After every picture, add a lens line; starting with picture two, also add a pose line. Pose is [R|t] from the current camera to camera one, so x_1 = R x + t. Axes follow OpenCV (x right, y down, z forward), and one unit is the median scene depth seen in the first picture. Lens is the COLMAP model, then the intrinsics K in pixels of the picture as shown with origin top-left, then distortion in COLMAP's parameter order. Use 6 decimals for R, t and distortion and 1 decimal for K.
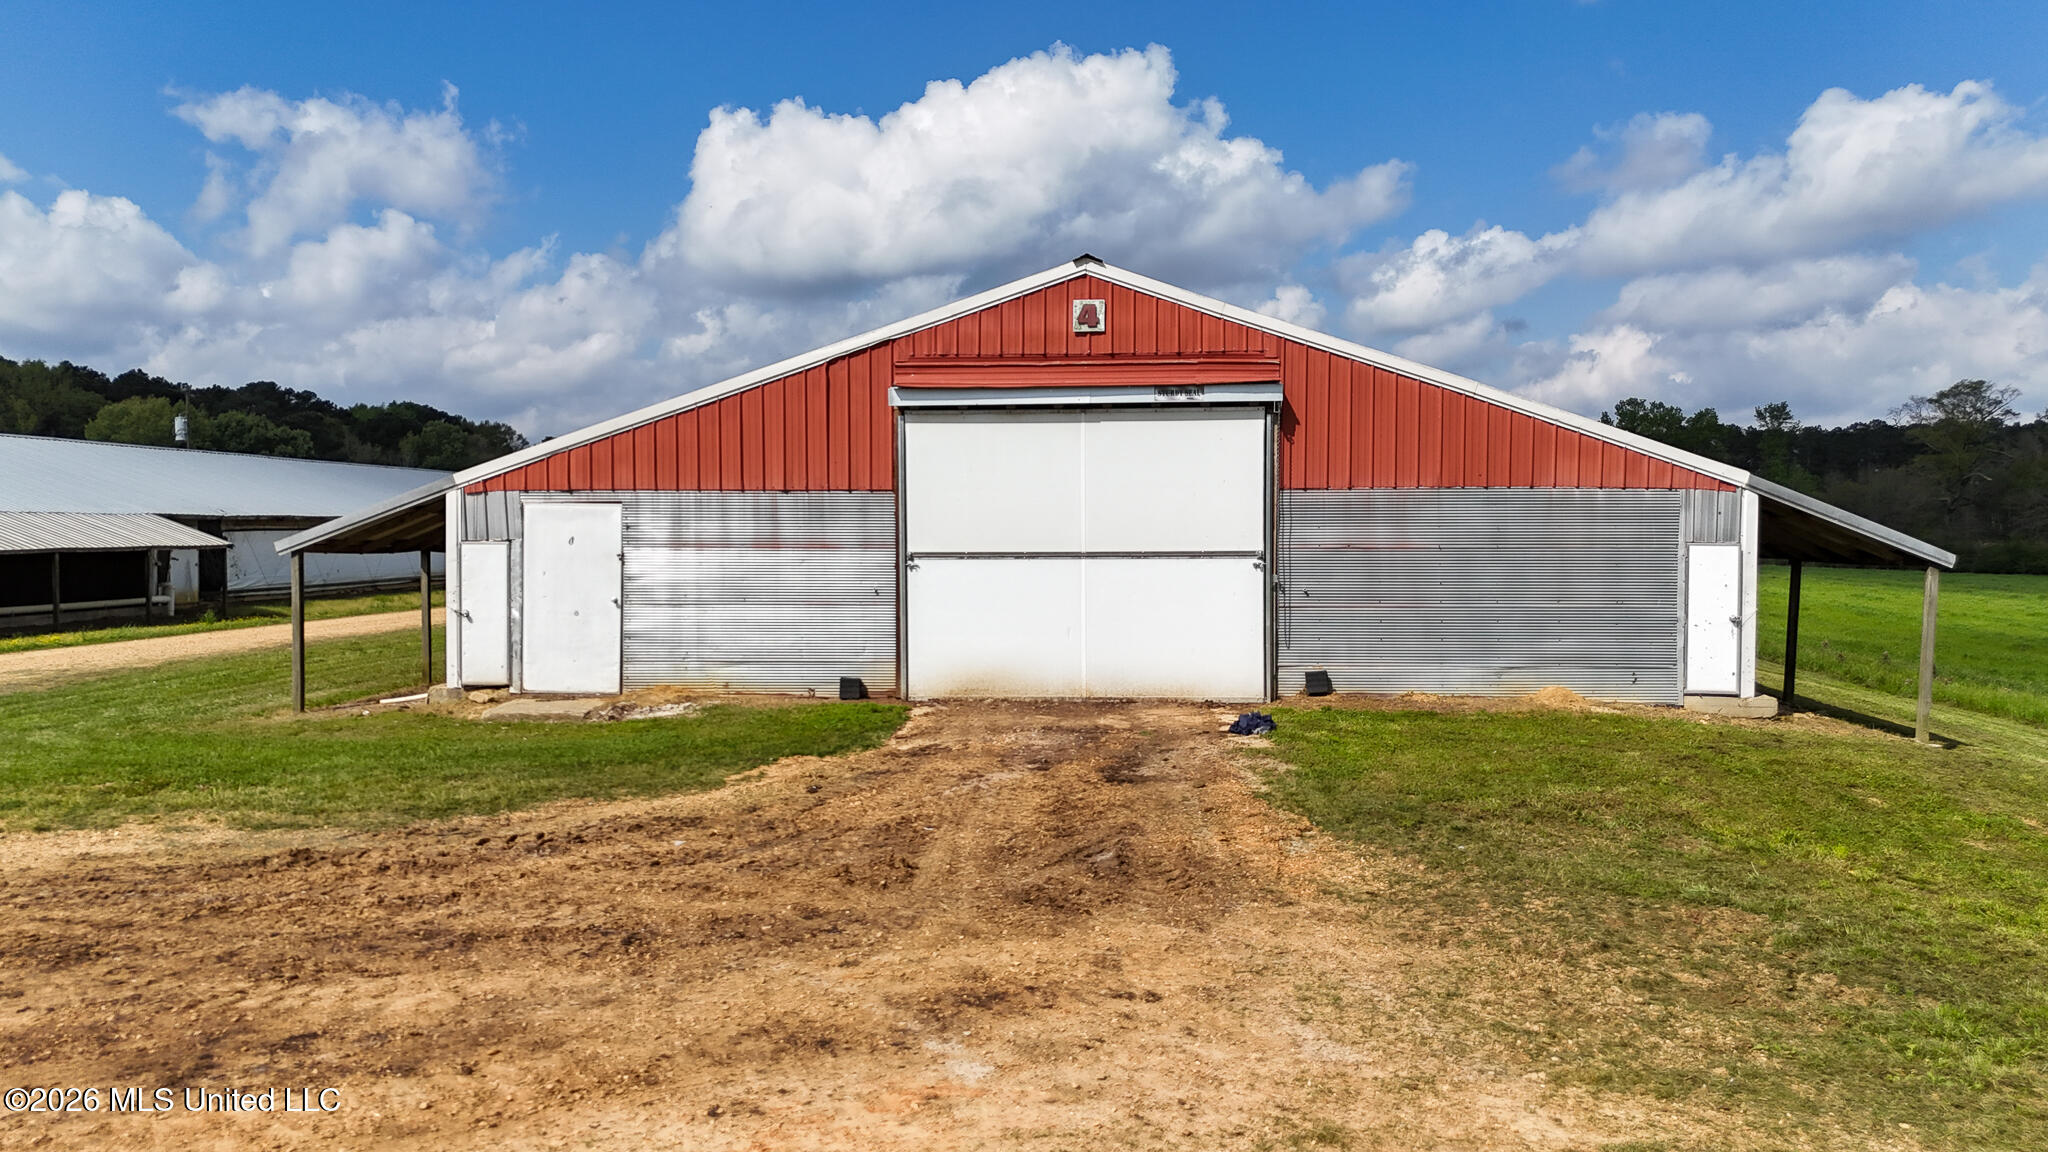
lens RADIAL K [[1500.2, 0, 1040.2], [0, 1500.2, 558.4], [0, 0, 1]] dist [0.046338, -0.024512]
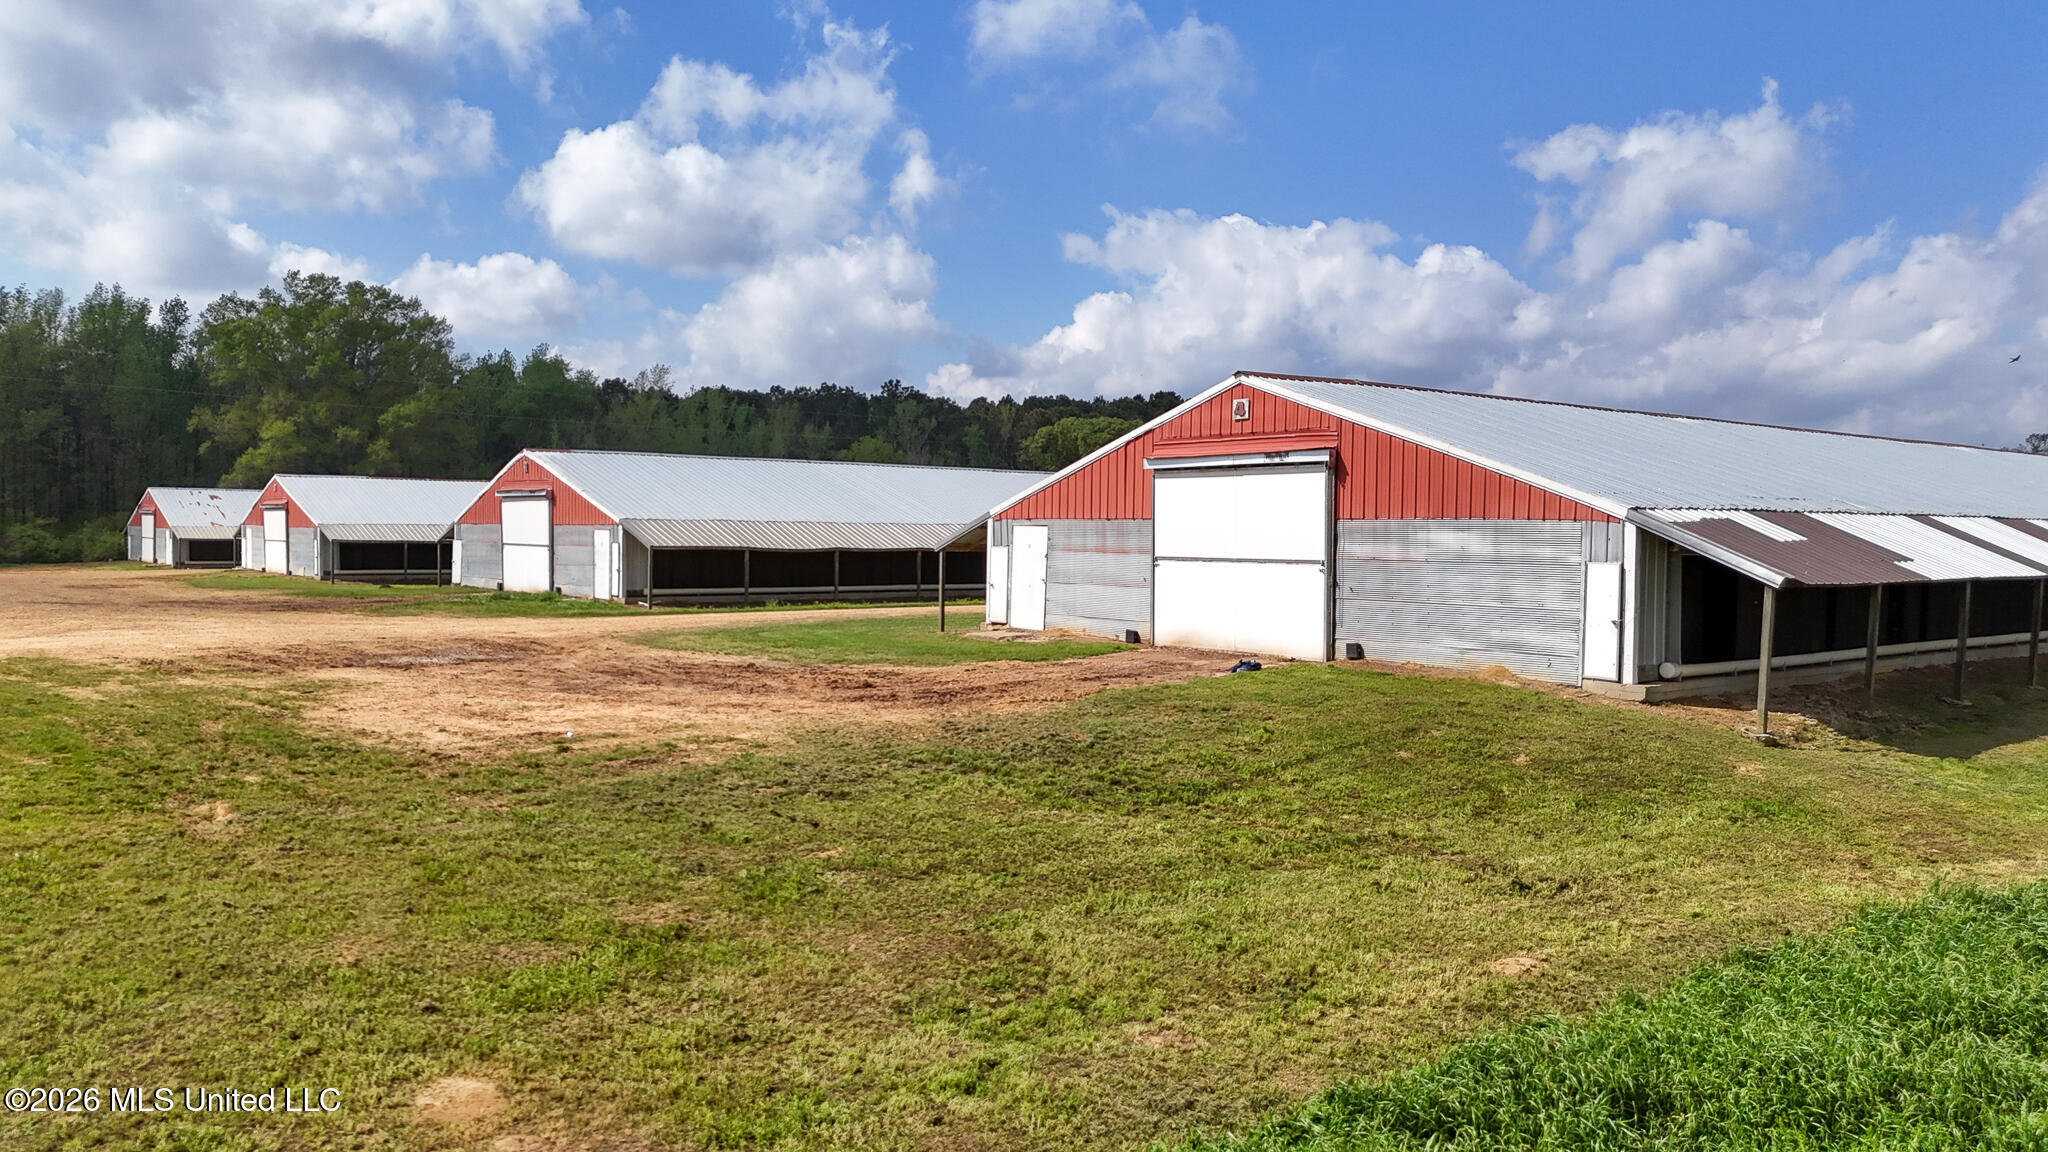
lens RADIAL K [[1500.2, 0, 1018.5], [0, 1500.2, 572.0], [0, 0, 1]] dist [0.046338, -0.024512]
pose [[0.668608, 0.029151, -0.743043, 1.038843], [-0.027119, 0.999522, 0.014811, -0.007549], [0.743120, 0.010248, 0.669080, -0.222955]]
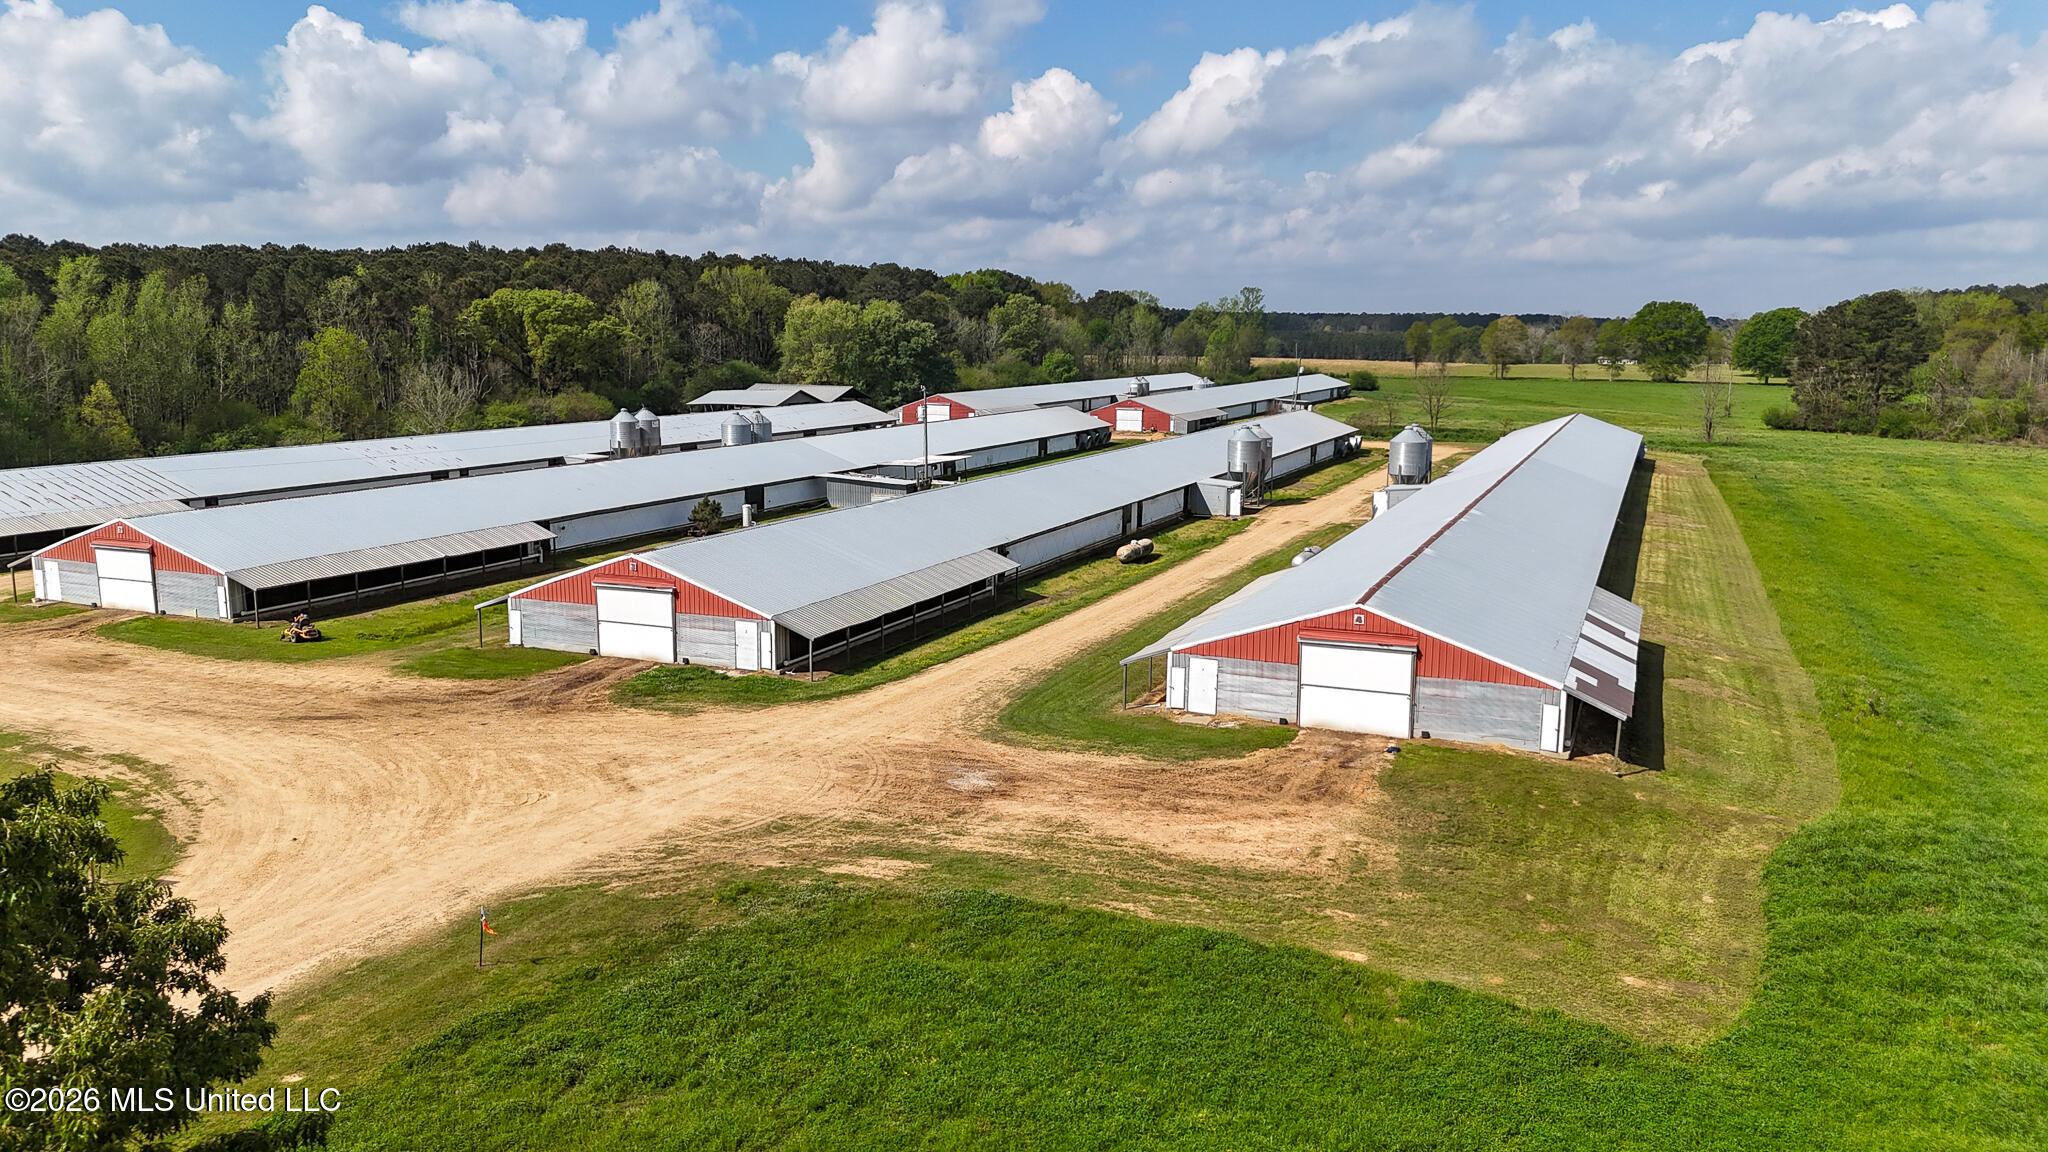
lens RADIAL K [[1500.2, 0, 1007.3], [0, 1500.2, 565.2], [0, 0, 1]] dist [0.046338, -0.024512]
pose [[0.933570, 0.060377, -0.353273, 0.466549], [-0.012764, 0.990683, 0.135587, -0.710798], [0.358169, -0.122071, 0.925642, -2.303917]]
